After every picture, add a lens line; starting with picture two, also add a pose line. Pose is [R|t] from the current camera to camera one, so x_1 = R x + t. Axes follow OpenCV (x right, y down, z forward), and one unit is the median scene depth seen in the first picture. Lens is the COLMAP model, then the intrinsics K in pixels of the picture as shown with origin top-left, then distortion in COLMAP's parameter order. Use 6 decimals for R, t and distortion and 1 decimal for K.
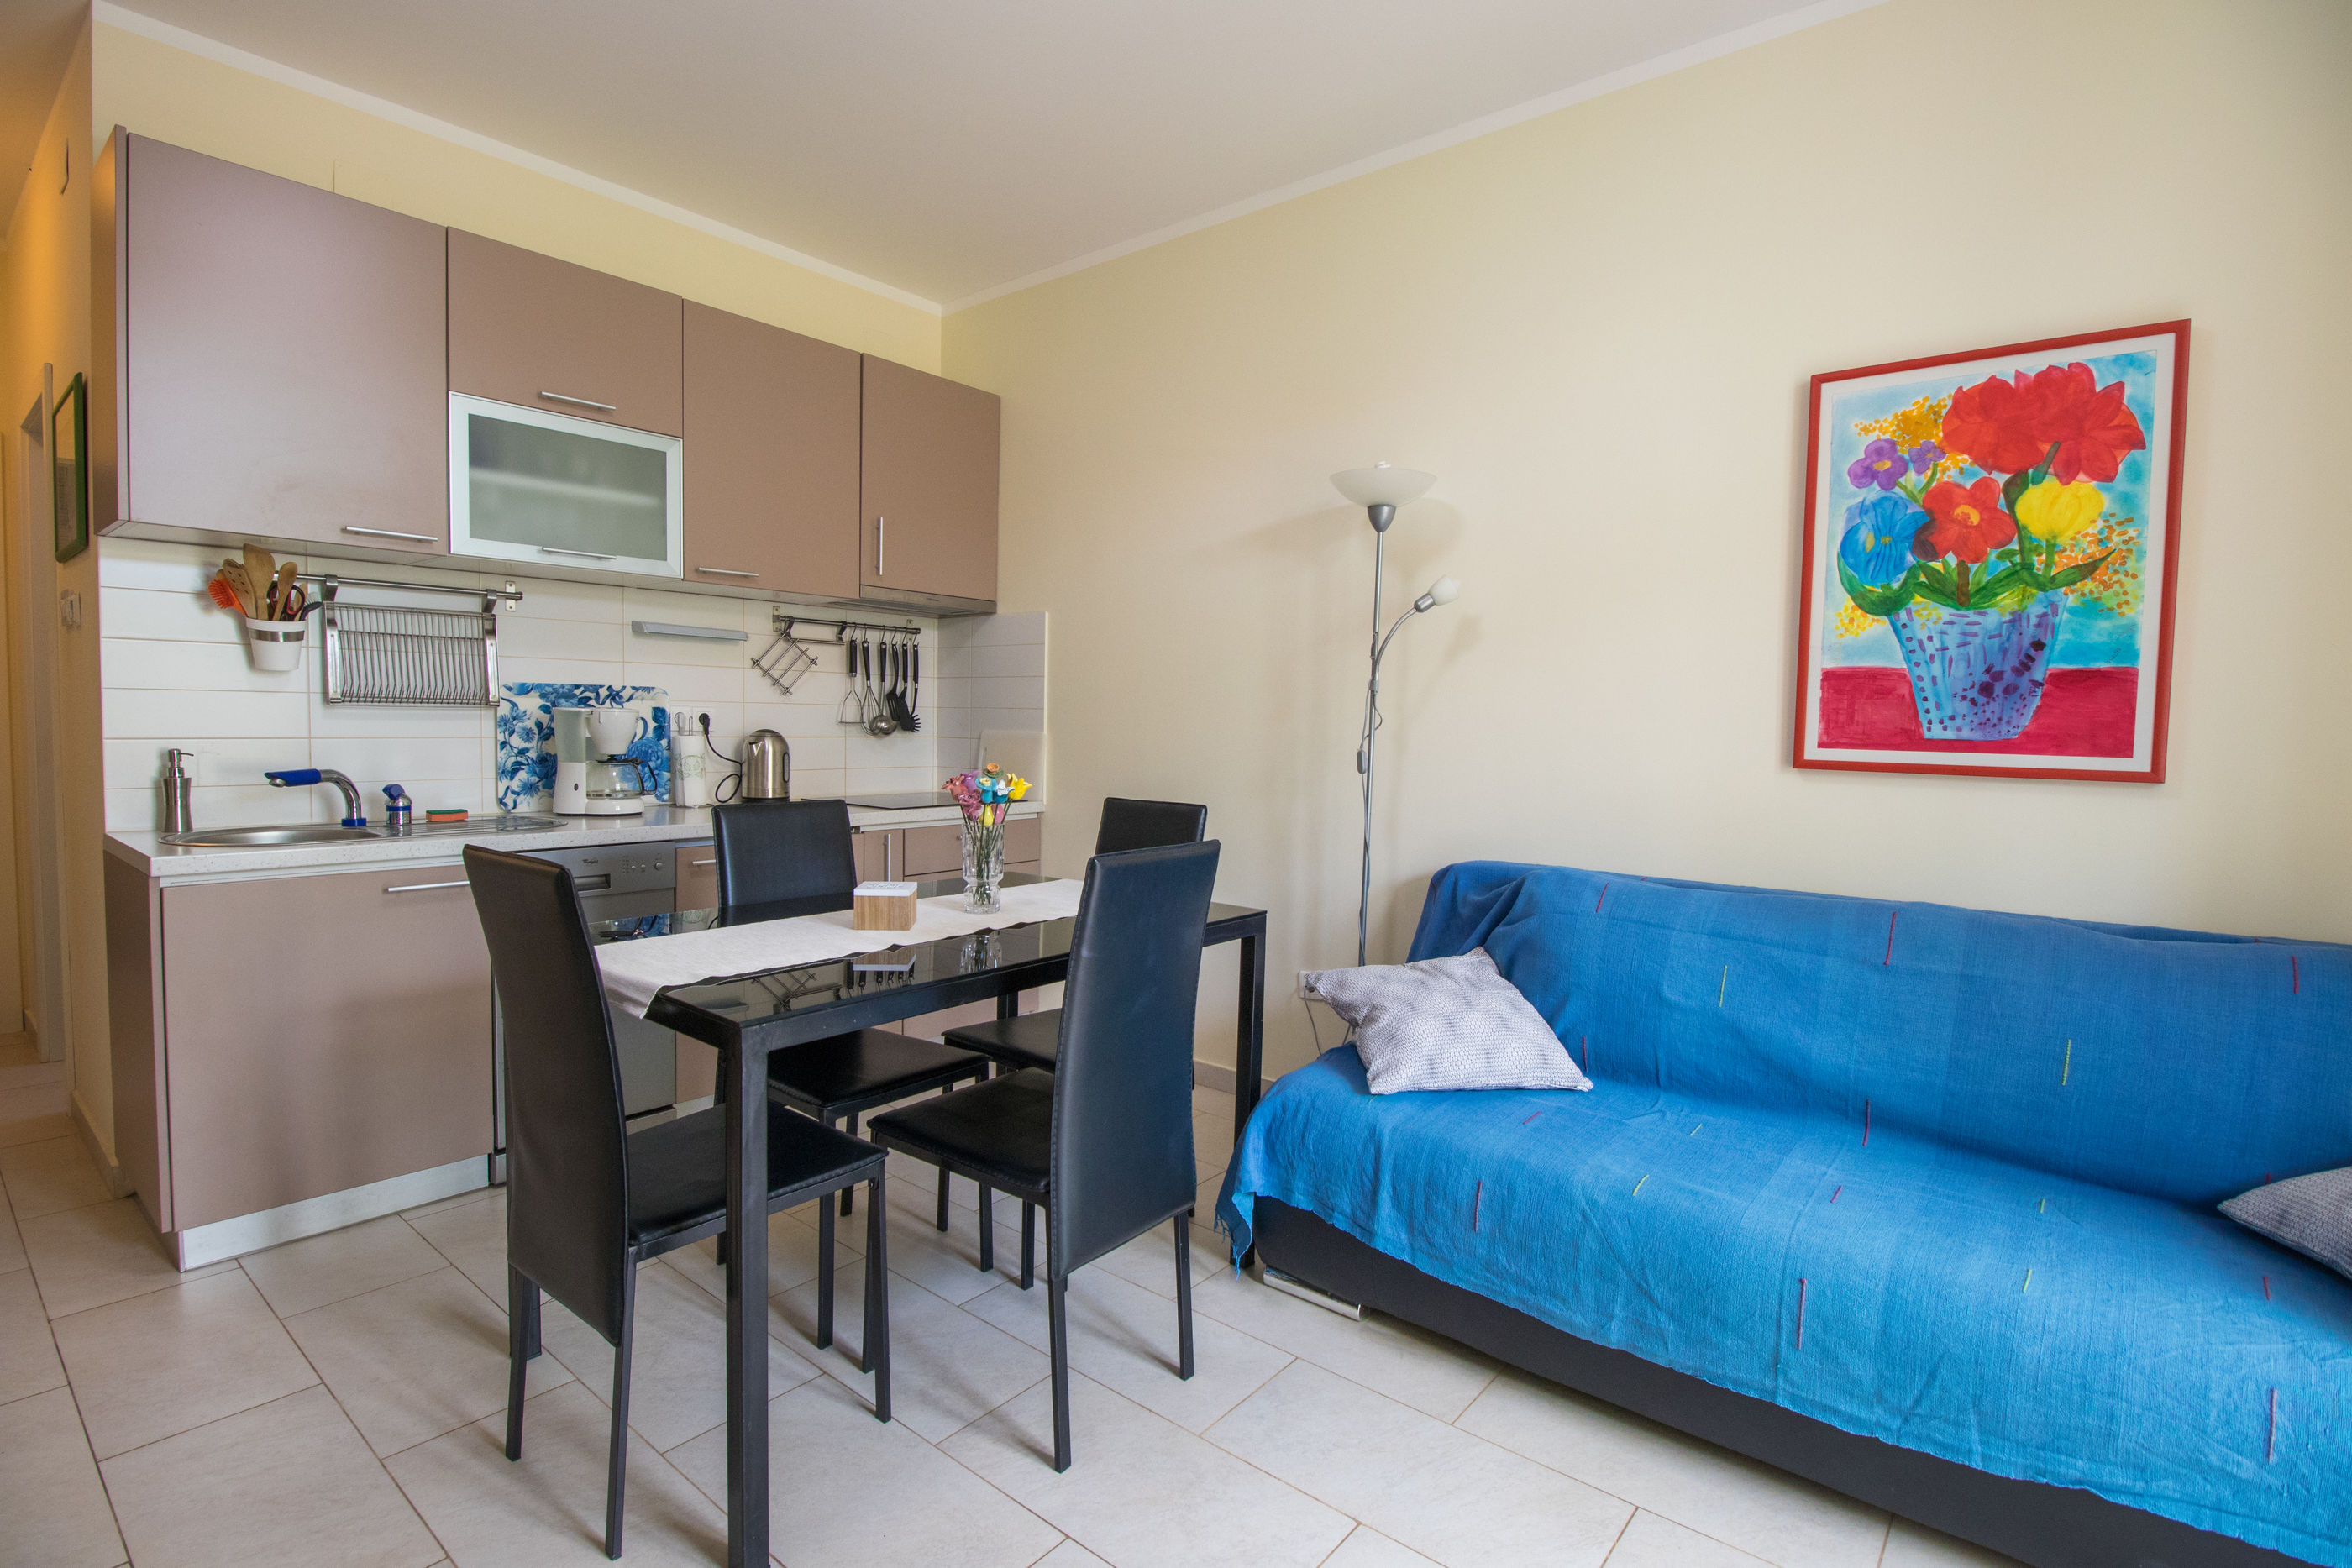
lens RADIAL K [[1117.4, 0, 1155.1], [0, 1117.4, 777.5], [0, 0, 1]] dist [0.001912, -0.014888]
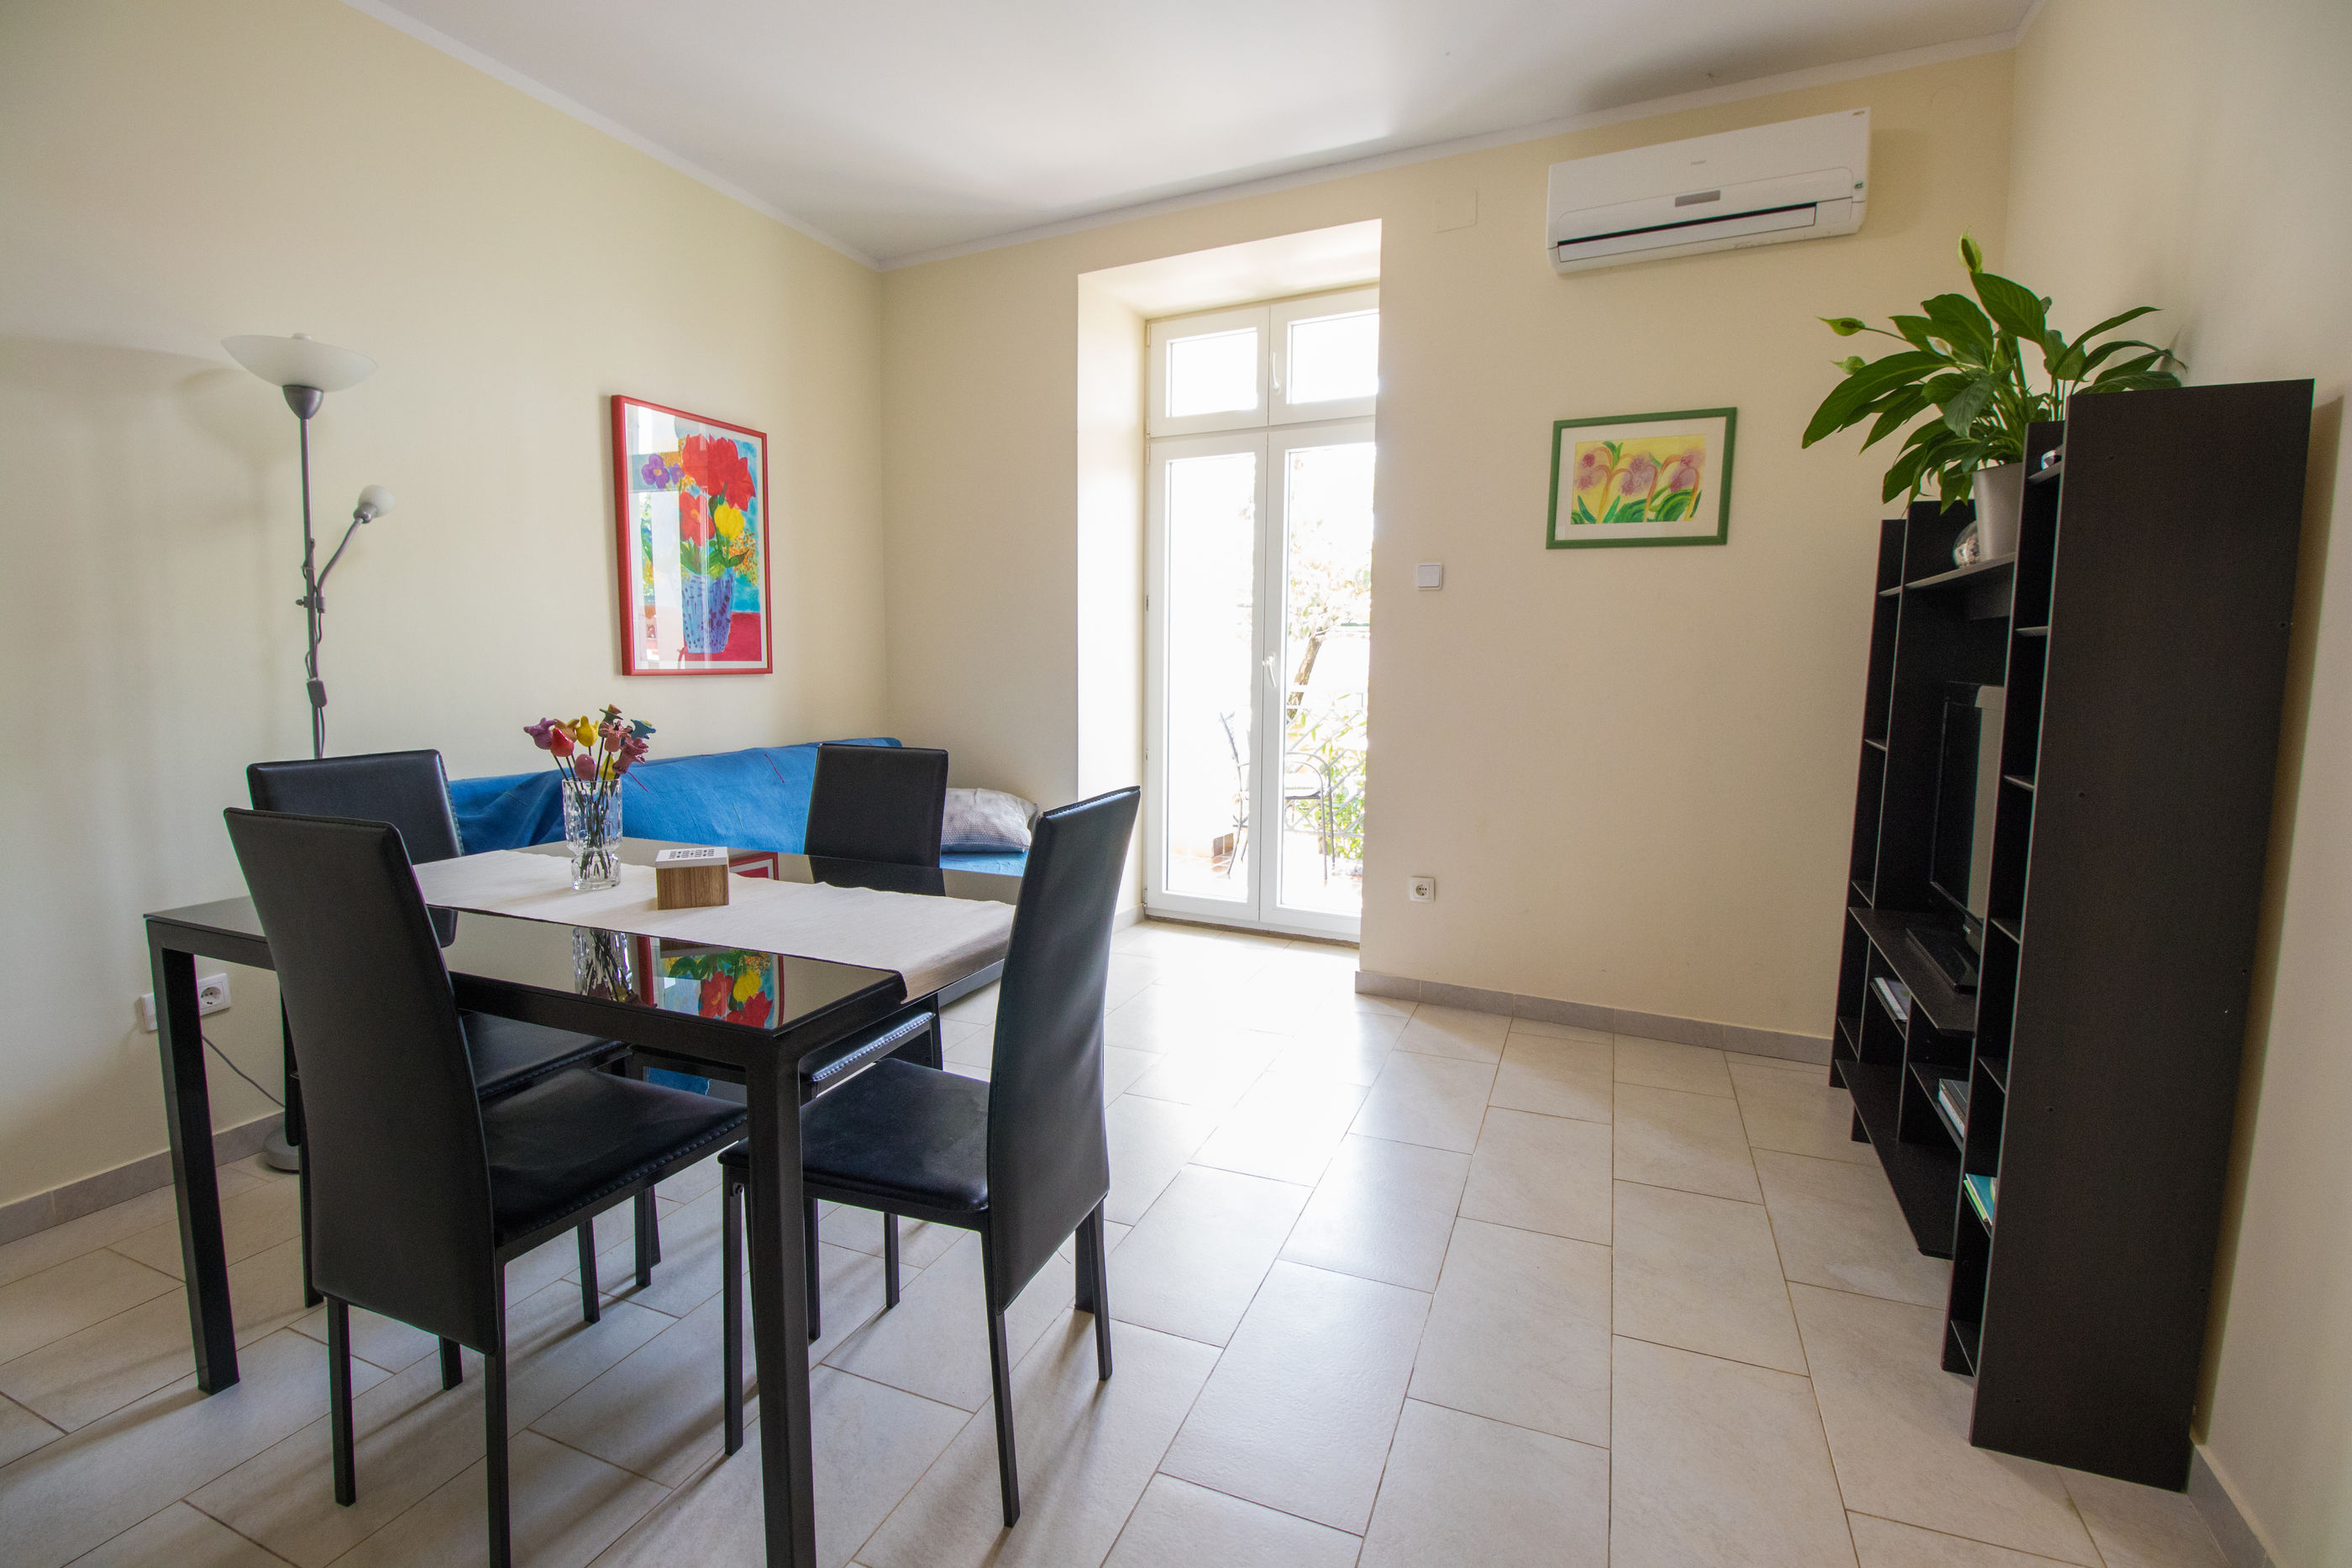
lens RADIAL K [[1081.3, 0, 1155.2], [0, 1081.3, 779.8], [0, 0, 1]] dist [-0.001100, -0.013108]
pose [[-0.296696, -0.129069, 0.946210, -0.829137], [0.040084, 0.988268, 0.147375, -0.046916], [-0.954130, 0.081653, -0.288041, 0.679512]]
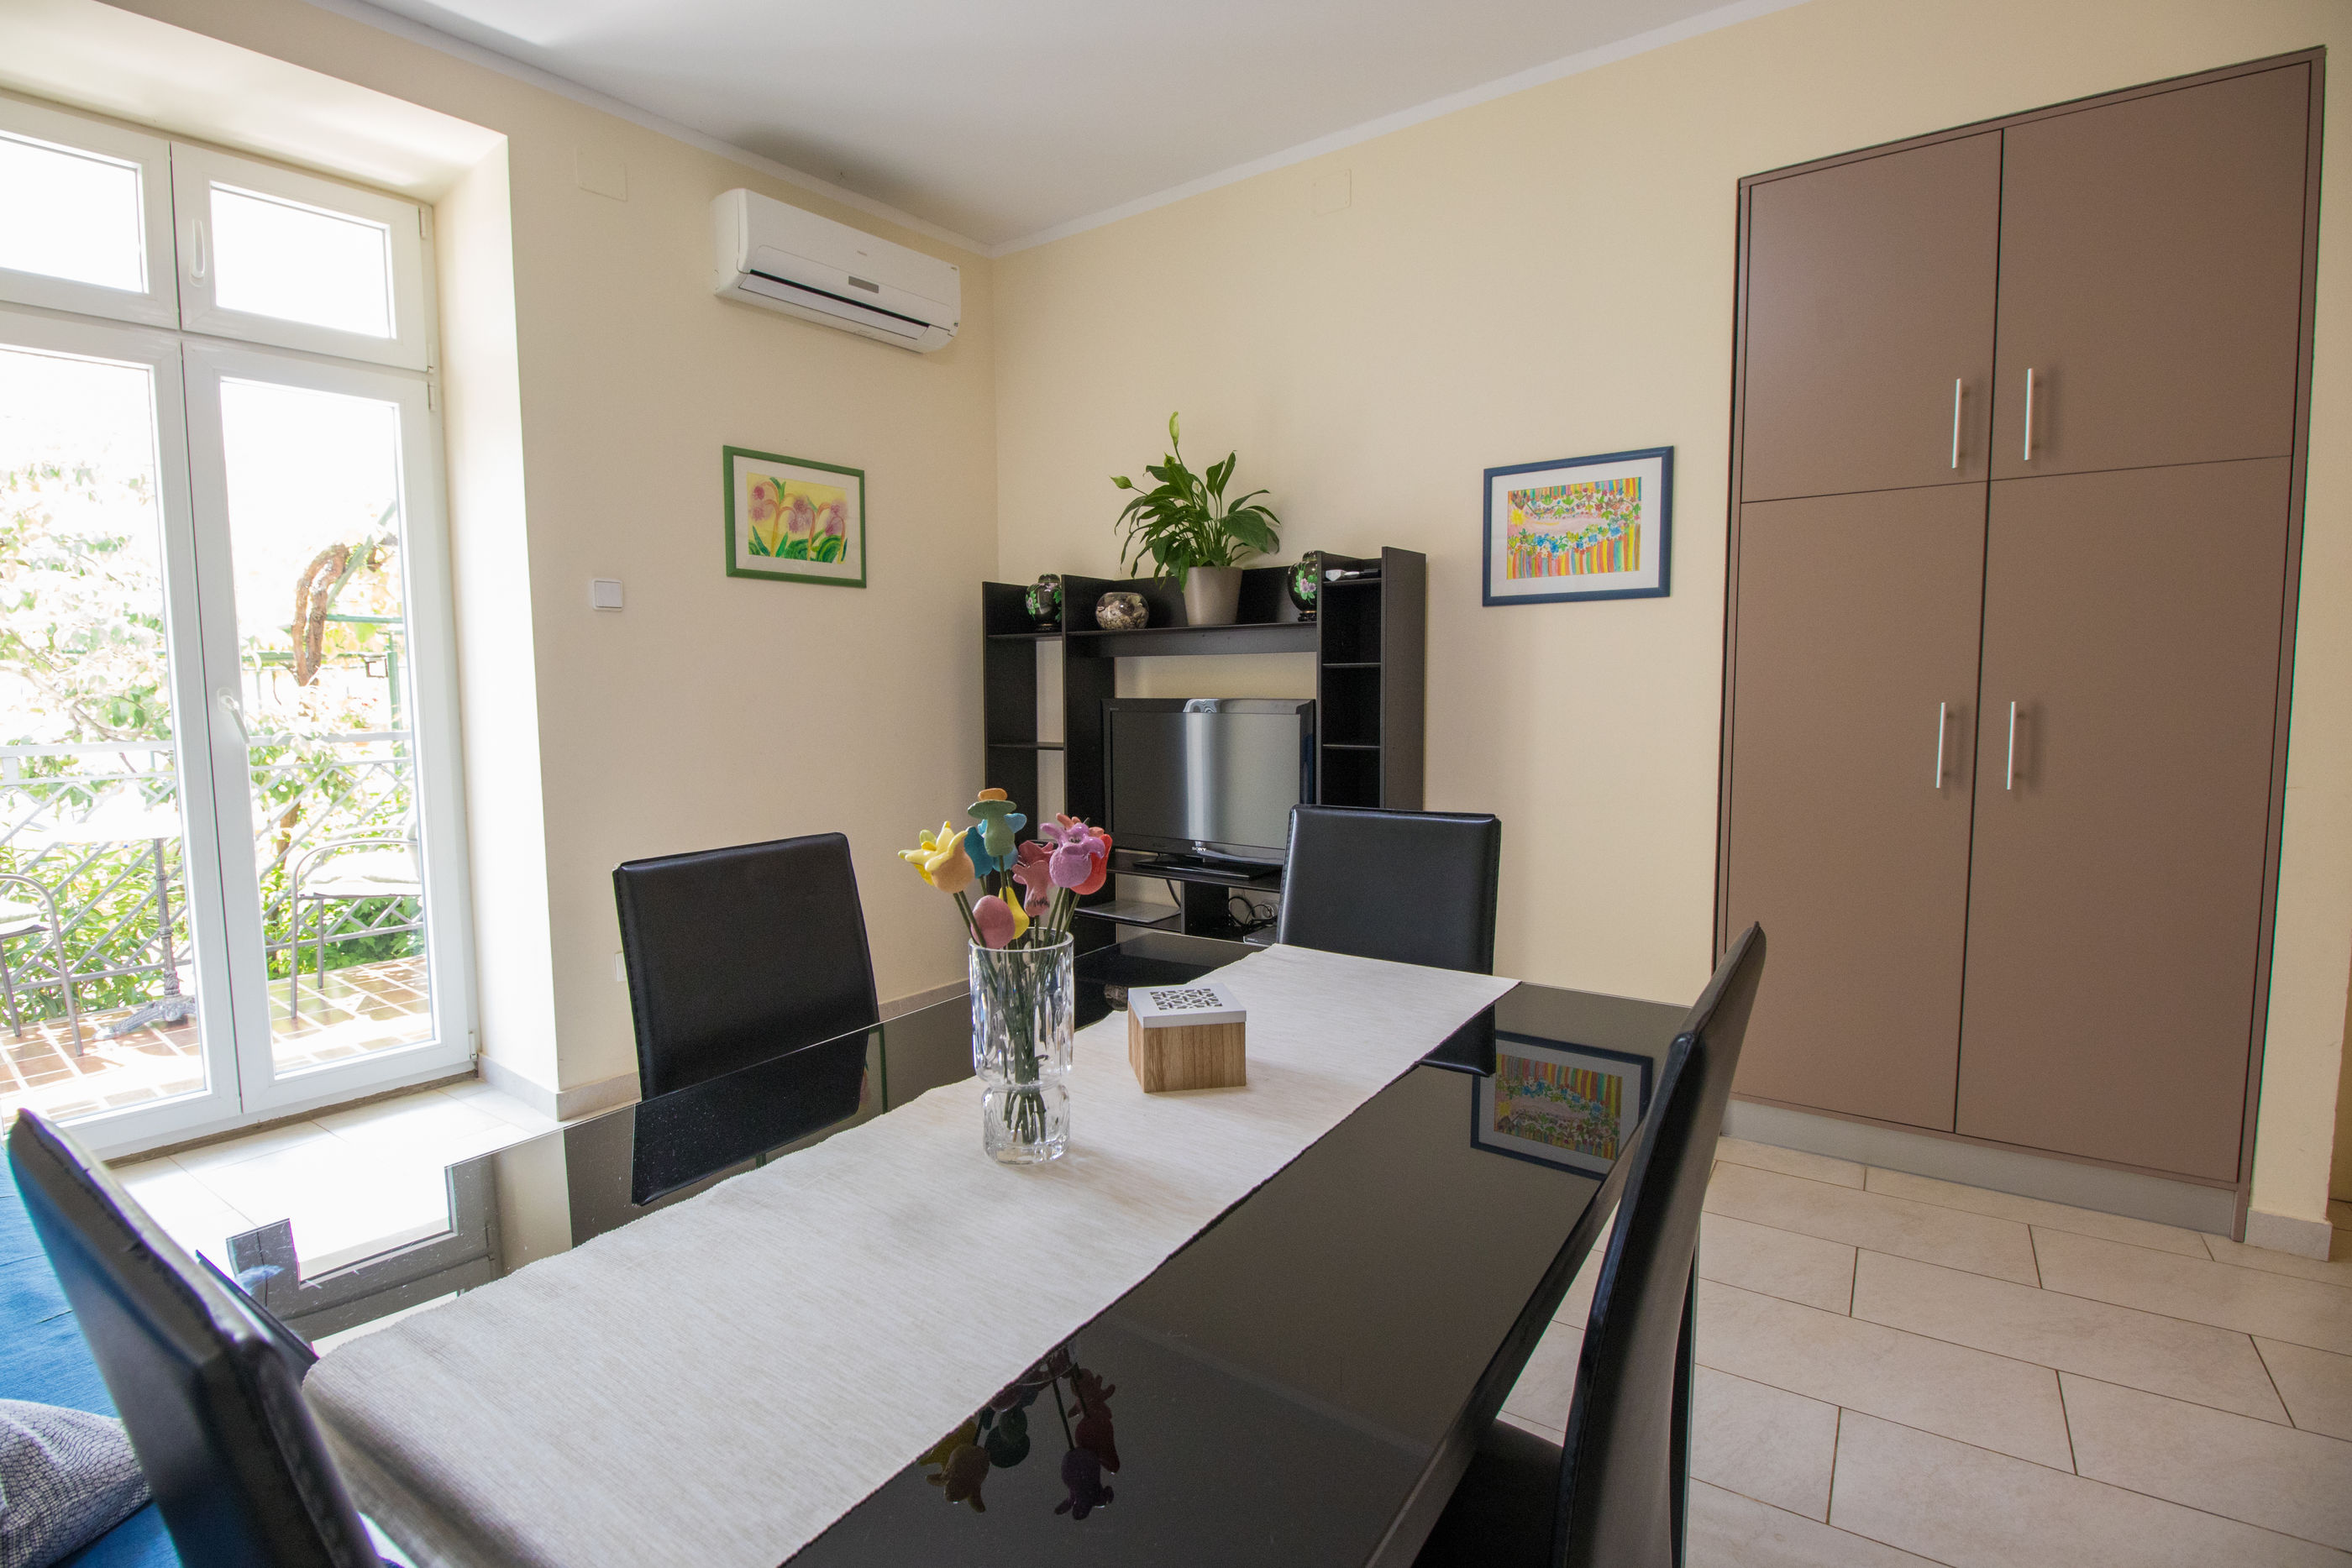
lens RADIAL K [[1091.2, 0, 1164.5], [0, 1091.2, 779.4], [0, 0, 1]] dist [-0.000737, -0.013570]
pose [[-0.995175, -0.000013, -0.098119, -0.141599], [-0.013682, 0.990249, 0.138634, -0.058821], [0.097161, 0.139307, -0.985471, 1.124321]]
